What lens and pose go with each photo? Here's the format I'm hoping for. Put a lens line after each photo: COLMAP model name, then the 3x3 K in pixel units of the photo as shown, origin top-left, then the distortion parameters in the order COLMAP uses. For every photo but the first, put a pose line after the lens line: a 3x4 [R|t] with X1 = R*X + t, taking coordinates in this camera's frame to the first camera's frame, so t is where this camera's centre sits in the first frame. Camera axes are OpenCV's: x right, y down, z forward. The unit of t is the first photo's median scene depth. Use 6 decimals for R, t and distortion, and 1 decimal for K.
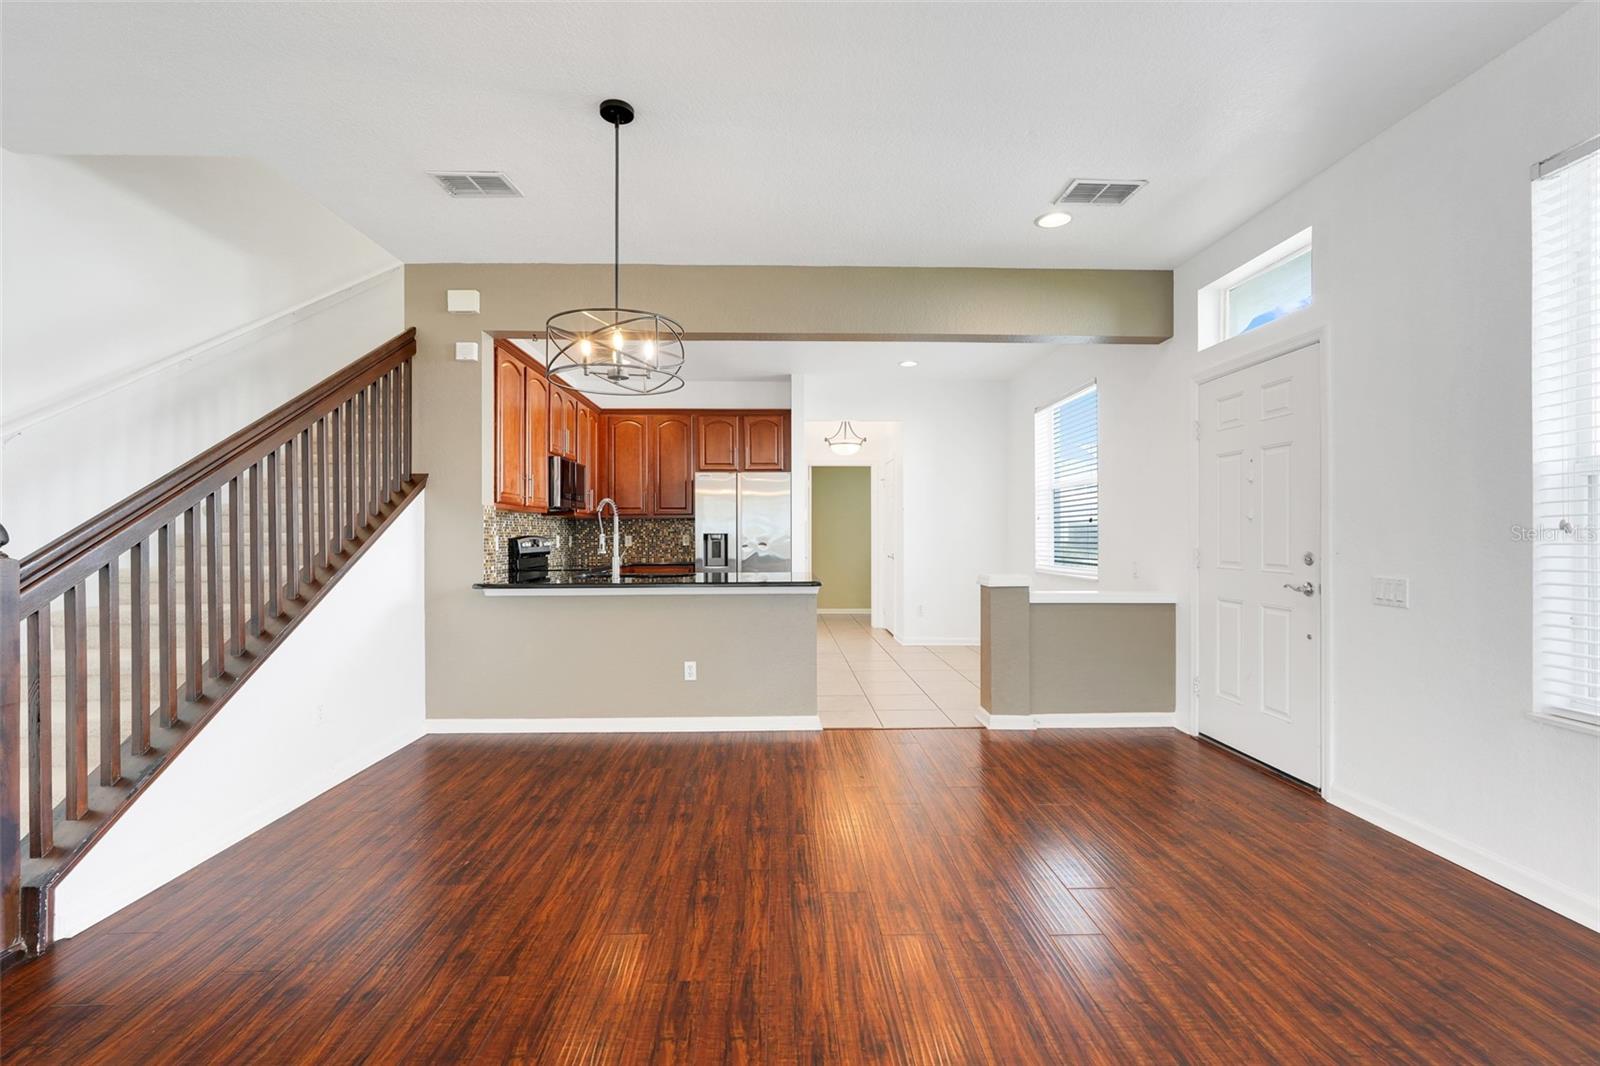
lens RADIAL K [[705.1, 0, 797.4], [0, 705.1, 527.7], [0, 0, 1]] dist [-0.008354, 0.003537]
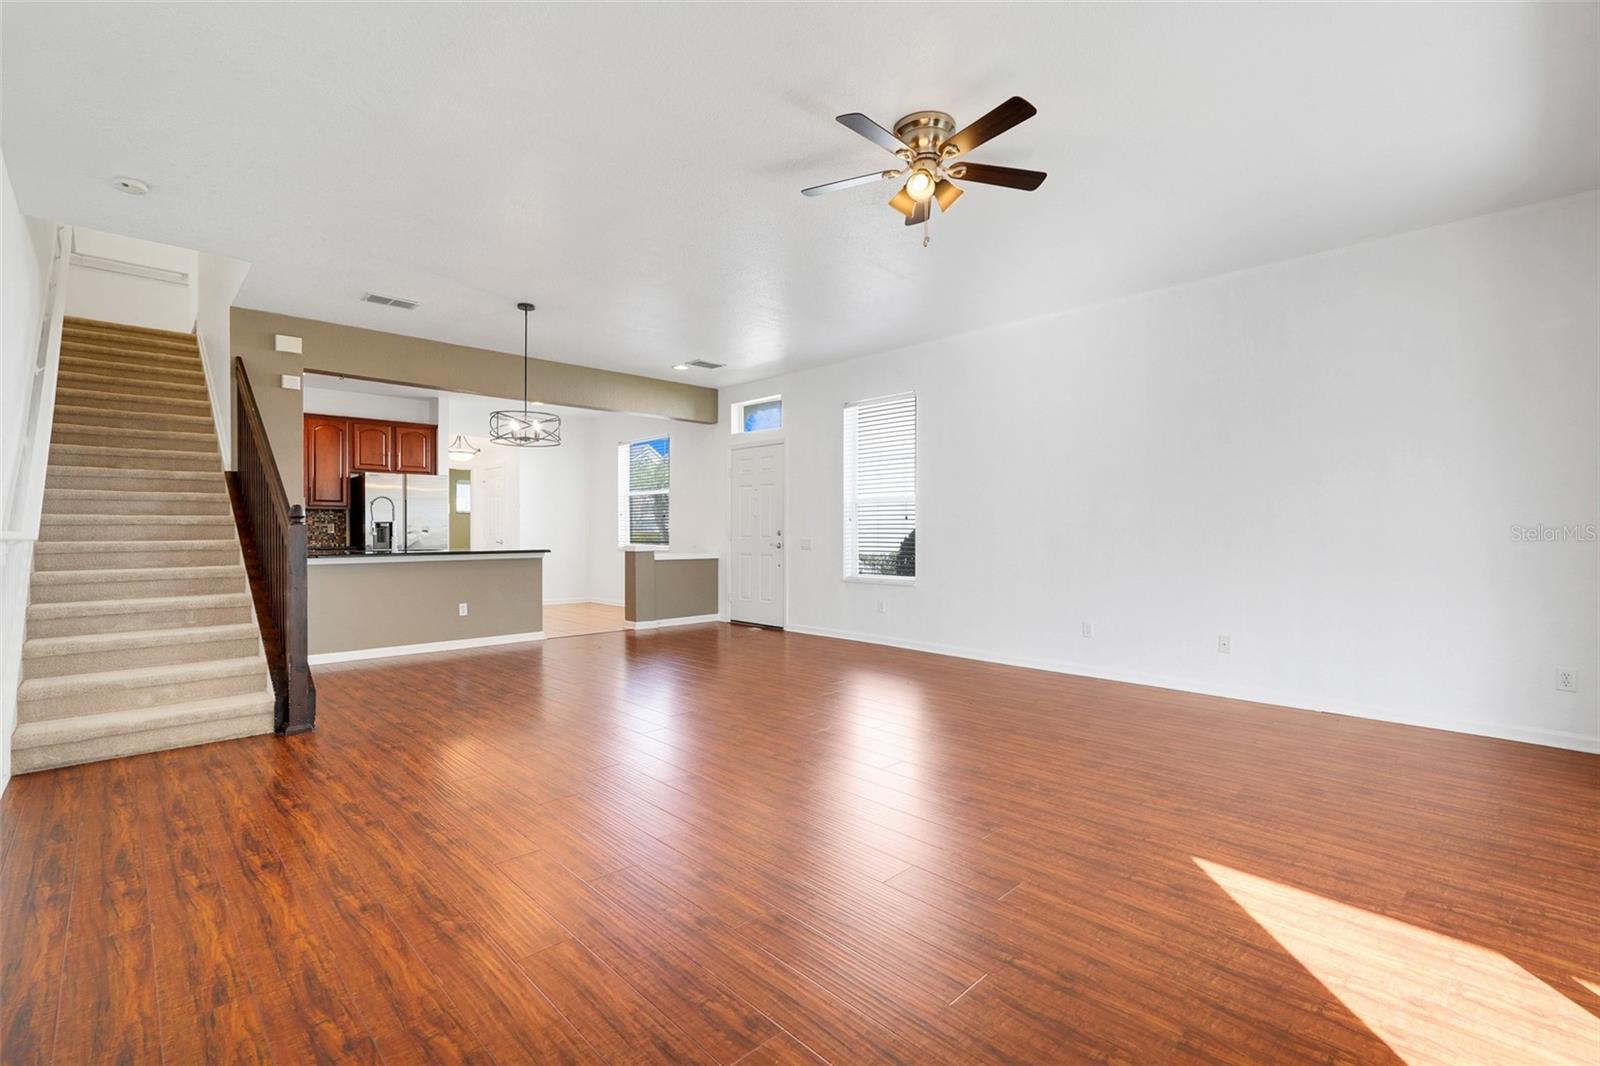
lens RADIAL K [[705.1, 0, 793.0], [0, 705.1, 528.4], [0, 0, 1]] dist [-0.008354, 0.003537]
pose [[0.742566, 0.003994, 0.669761, -0.642458], [-0.007904, 0.999965, 0.002800, 0.015189], [-0.669726, -0.007372, 0.742571, -0.620208]]
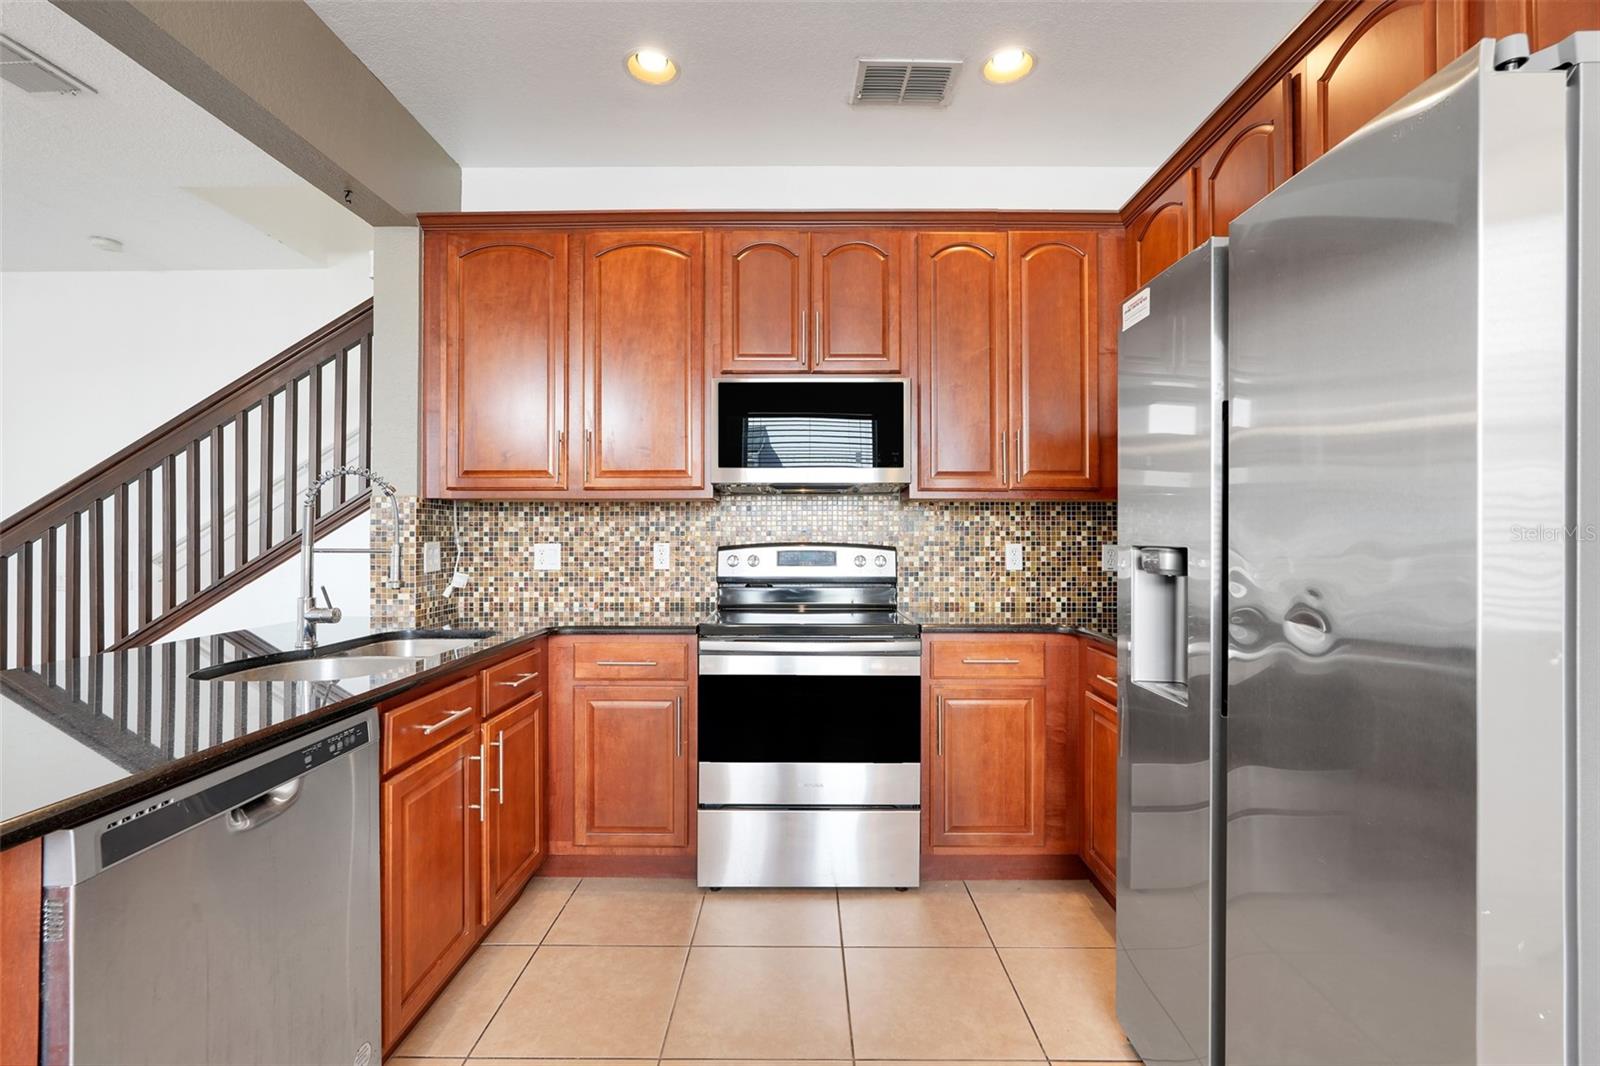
lens RADIAL K [[705.1, 0, 801.6], [0, 705.1, 531.2], [0, 0, 1]] dist [-0.008354, 0.003537]
pose [[-0.027884, -0.002883, -0.999607, 0.178496], [0.008039, 0.999963, -0.003108, 0.005875], [0.999579, -0.008122, -0.027859, 1.403854]]
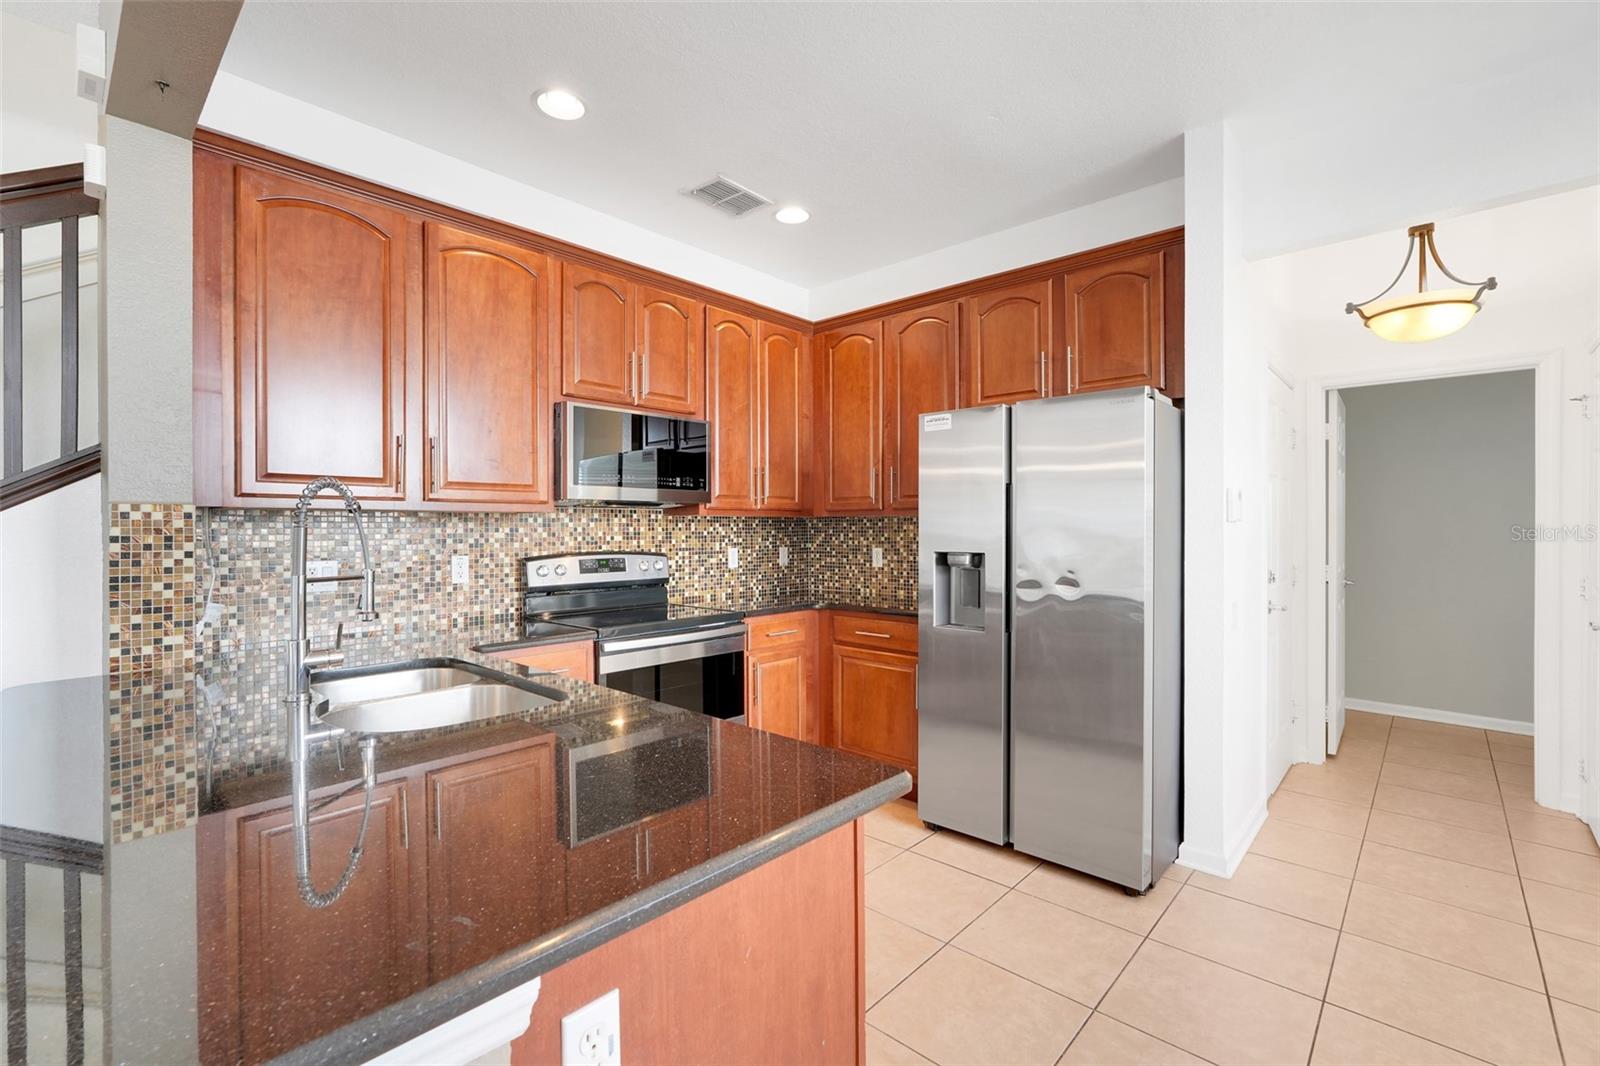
lens RADIAL K [[705.1, 0, 790.4], [0, 705.1, 531.6], [0, 0, 1]] dist [-0.008354, 0.003537]
pose [[0.717970, 0.004187, -0.696061, 0.172304], [0.006577, 0.999896, 0.012799, -0.015539], [0.696043, -0.013767, 0.717868, 0.974060]]
